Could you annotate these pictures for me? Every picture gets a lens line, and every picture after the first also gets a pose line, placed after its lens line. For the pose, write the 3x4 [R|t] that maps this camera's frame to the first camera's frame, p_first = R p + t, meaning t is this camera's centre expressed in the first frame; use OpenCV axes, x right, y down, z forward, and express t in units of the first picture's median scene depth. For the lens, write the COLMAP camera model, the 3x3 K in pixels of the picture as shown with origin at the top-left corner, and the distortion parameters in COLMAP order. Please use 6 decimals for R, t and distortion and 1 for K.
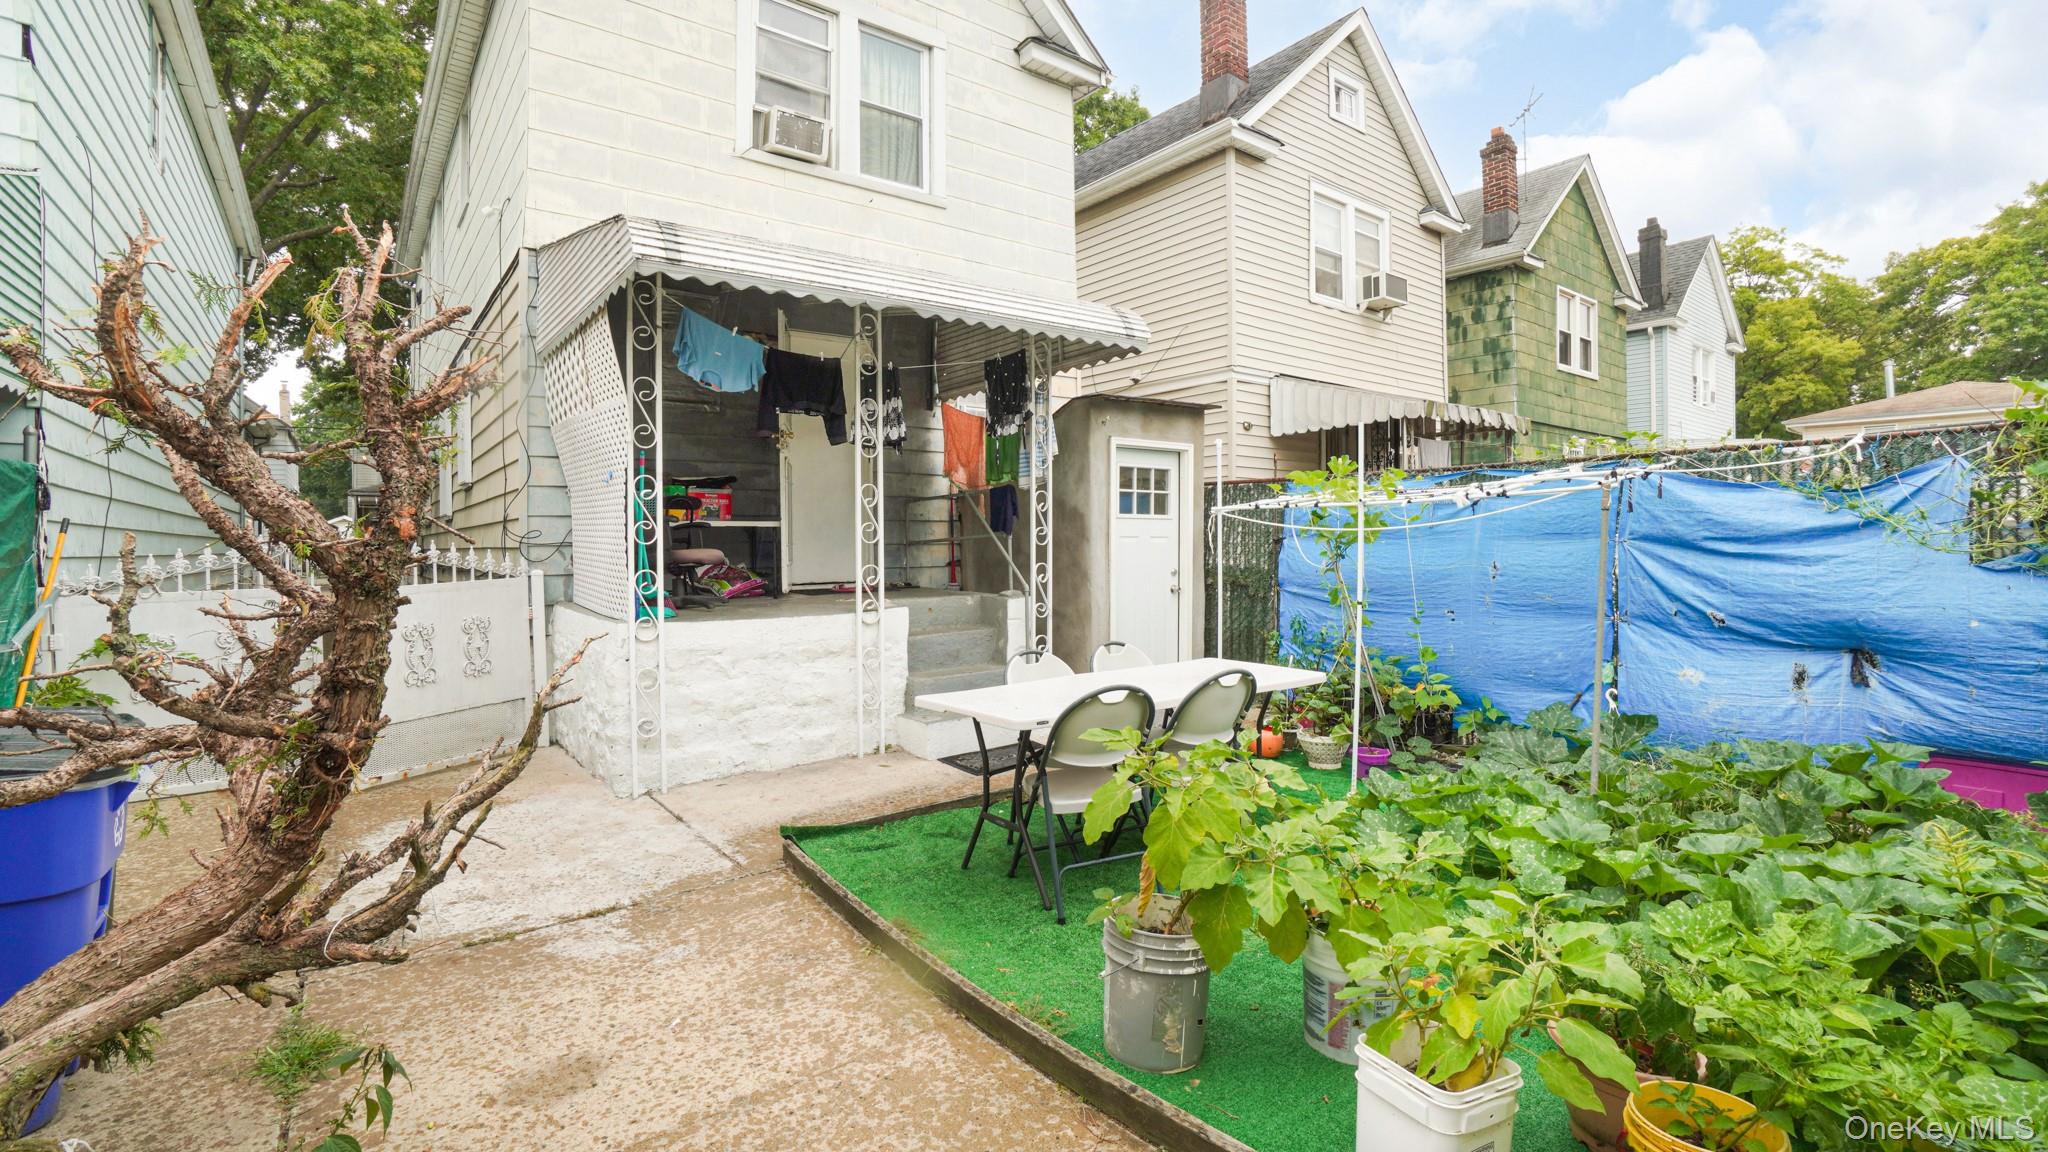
lens RADIAL K [[901.8, 0, 1020.5], [0, 901.8, 565.4], [0, 0, 1]] dist [-0.000376, 0.000068]
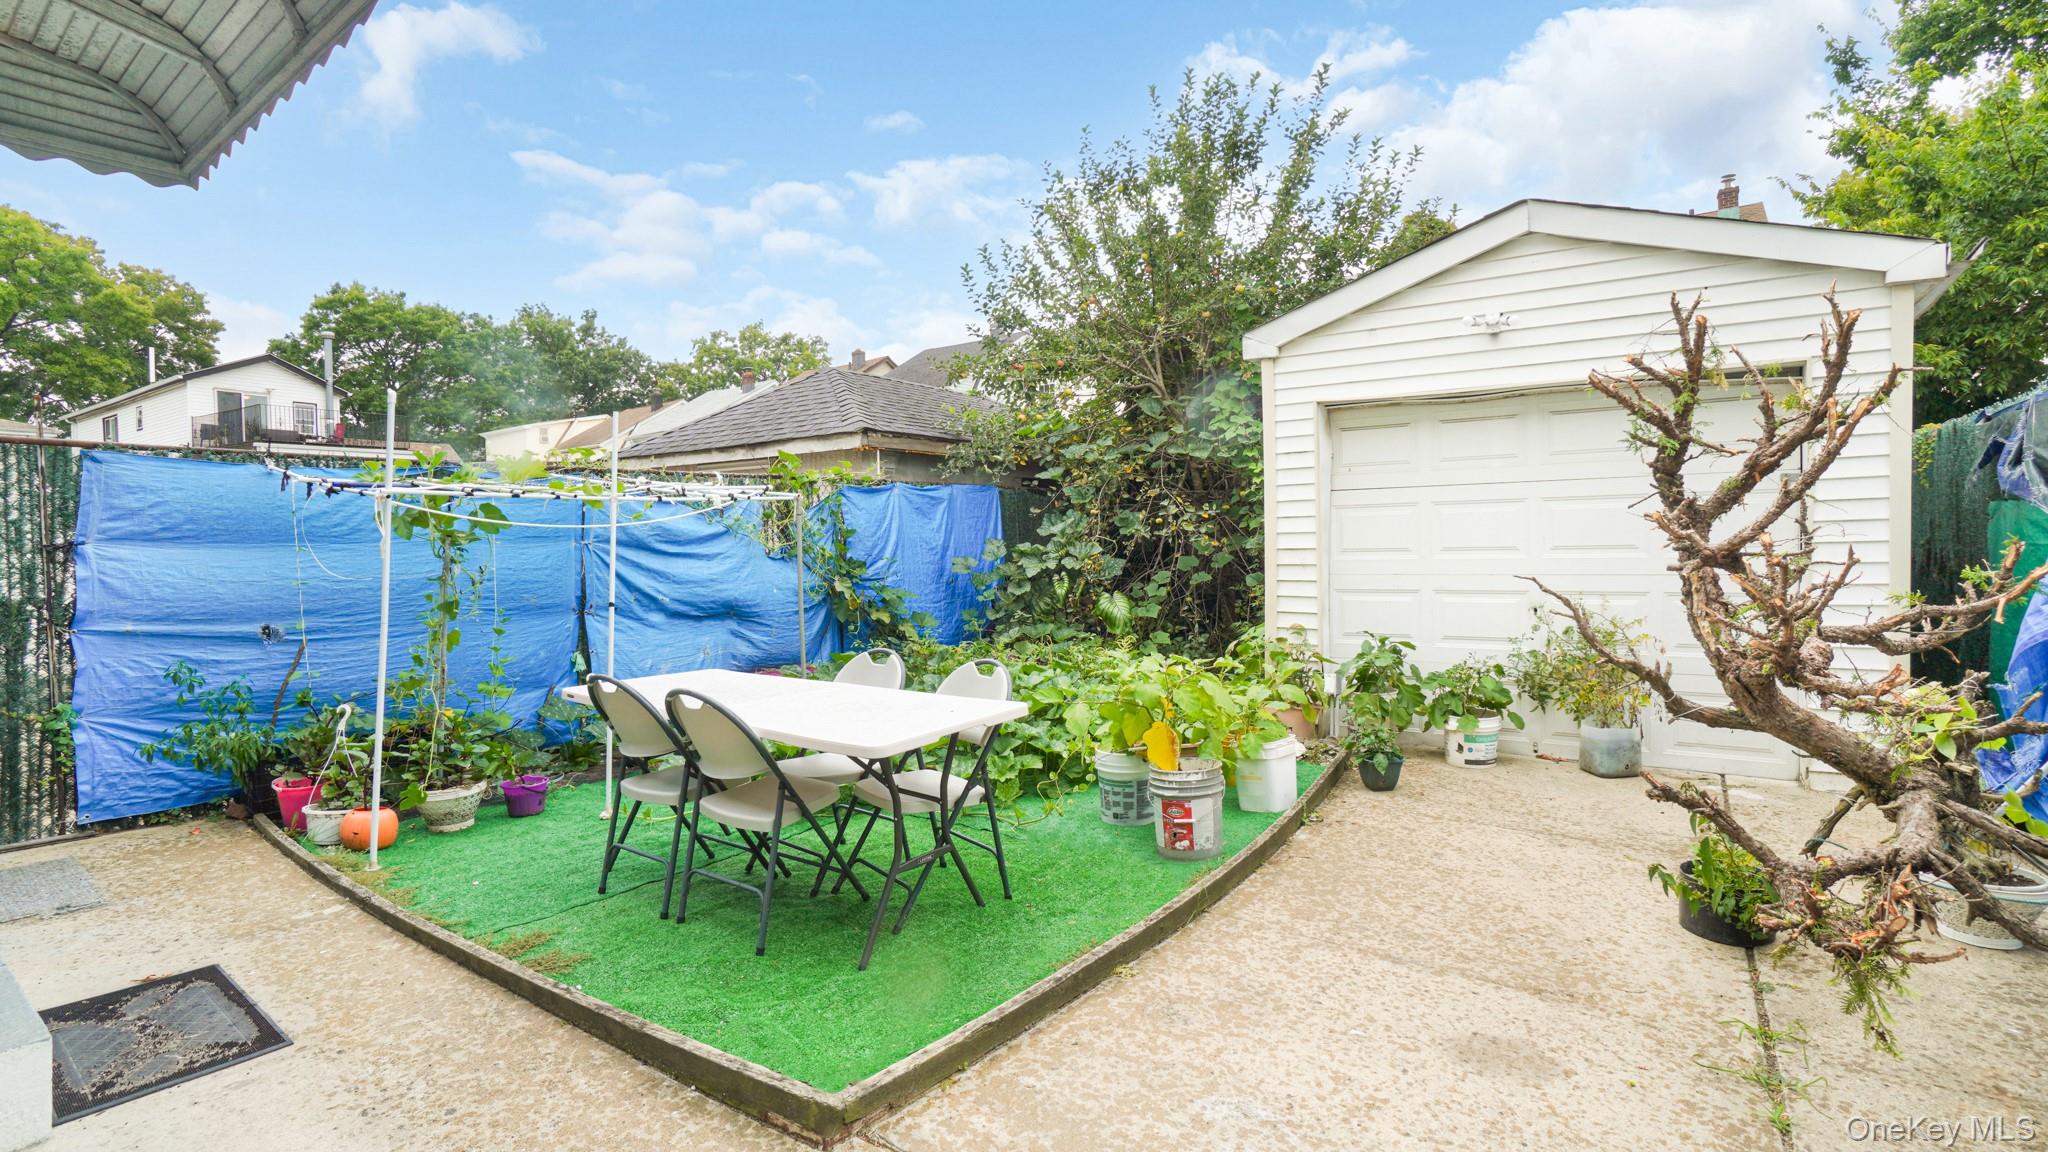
lens RADIAL K [[901.8, 0, 1019.6], [0, 901.8, 569.7], [0, 0, 1]] dist [-0.000376, 0.000068]
pose [[-0.275182, -0.012940, 0.961305, -0.793065], [0.041705, 0.998807, 0.025383, -0.001944], [-0.960487, 0.047077, -0.274314, 1.060384]]
